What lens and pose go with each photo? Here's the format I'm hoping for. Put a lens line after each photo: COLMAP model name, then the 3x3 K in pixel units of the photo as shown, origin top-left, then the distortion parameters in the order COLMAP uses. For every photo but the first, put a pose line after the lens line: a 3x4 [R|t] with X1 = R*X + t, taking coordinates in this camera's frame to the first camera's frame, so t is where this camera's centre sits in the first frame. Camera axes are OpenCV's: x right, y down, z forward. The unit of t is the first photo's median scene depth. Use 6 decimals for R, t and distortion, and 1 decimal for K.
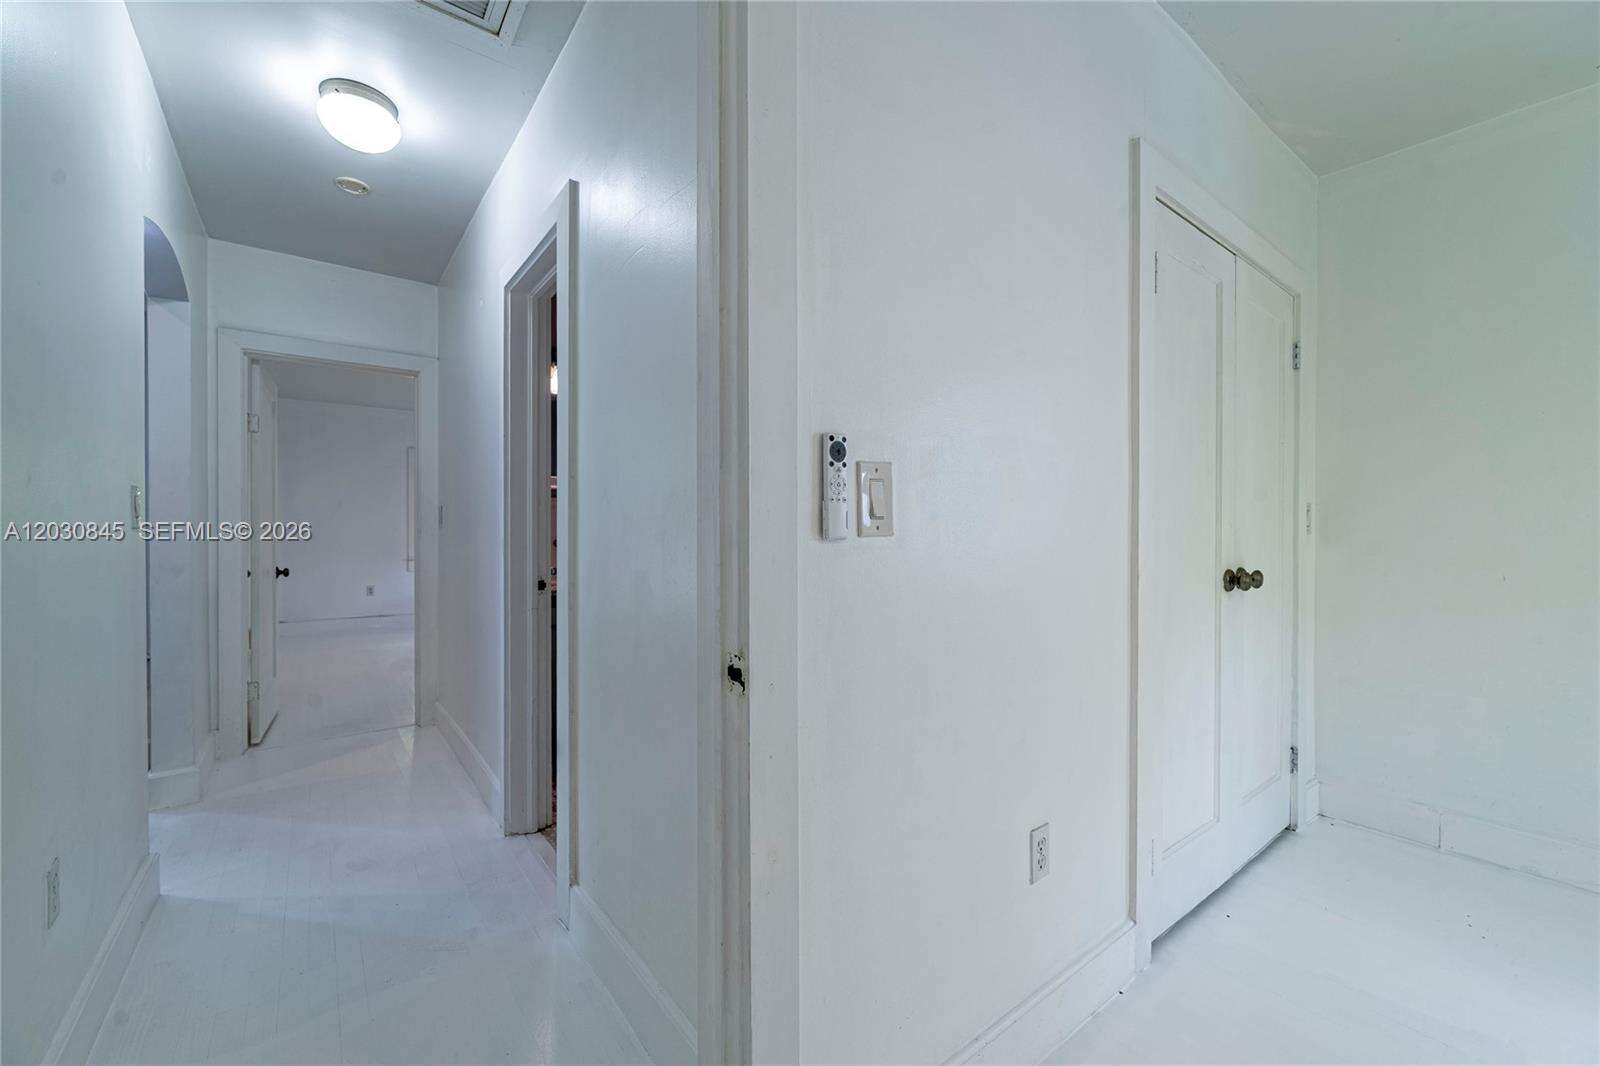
lens RADIAL K [[640.0, 0, 801.7], [0, 640.0, 537.5], [0, 0, 1]] dist [0.001784, -0.000430]
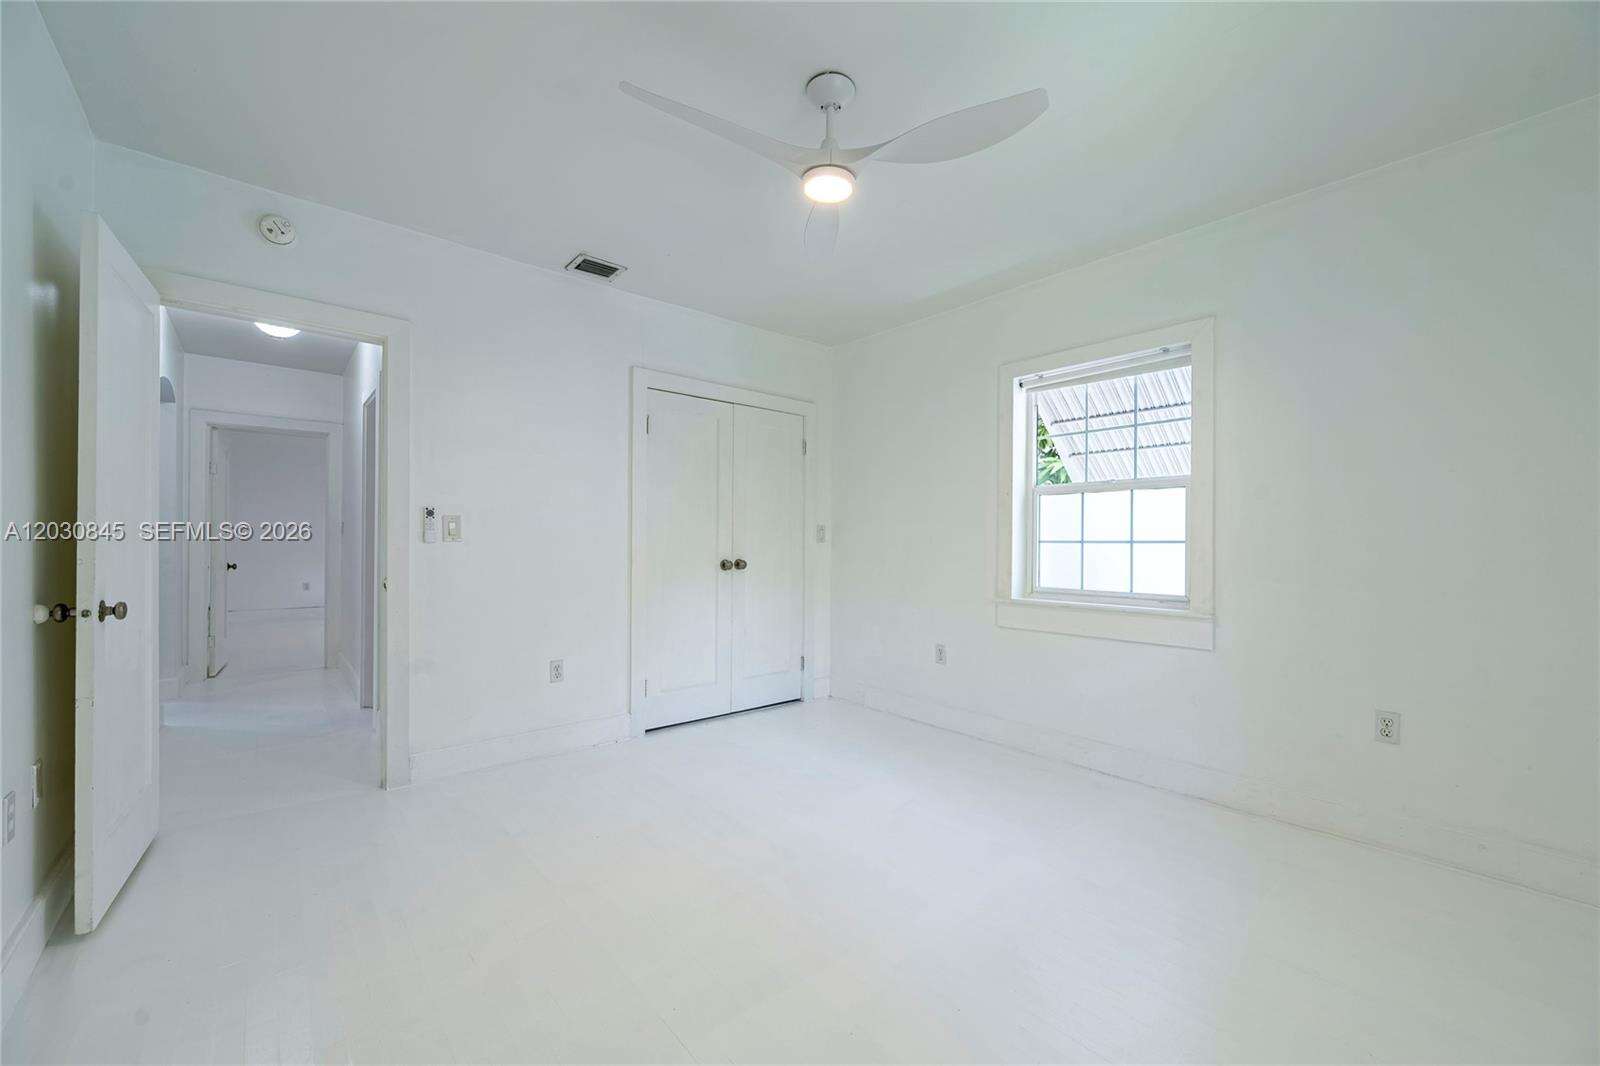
lens RADIAL K [[628.3, 0, 807.7], [0, 628.3, 538.9], [0, 0, 1]] dist [0.001987, 0.000069]
pose [[0.998211, 0.003183, 0.059712, 0.517443], [-0.002532, 0.999937, -0.010973, 0.004287], [-0.059743, 0.010802, 0.998155, -0.639003]]
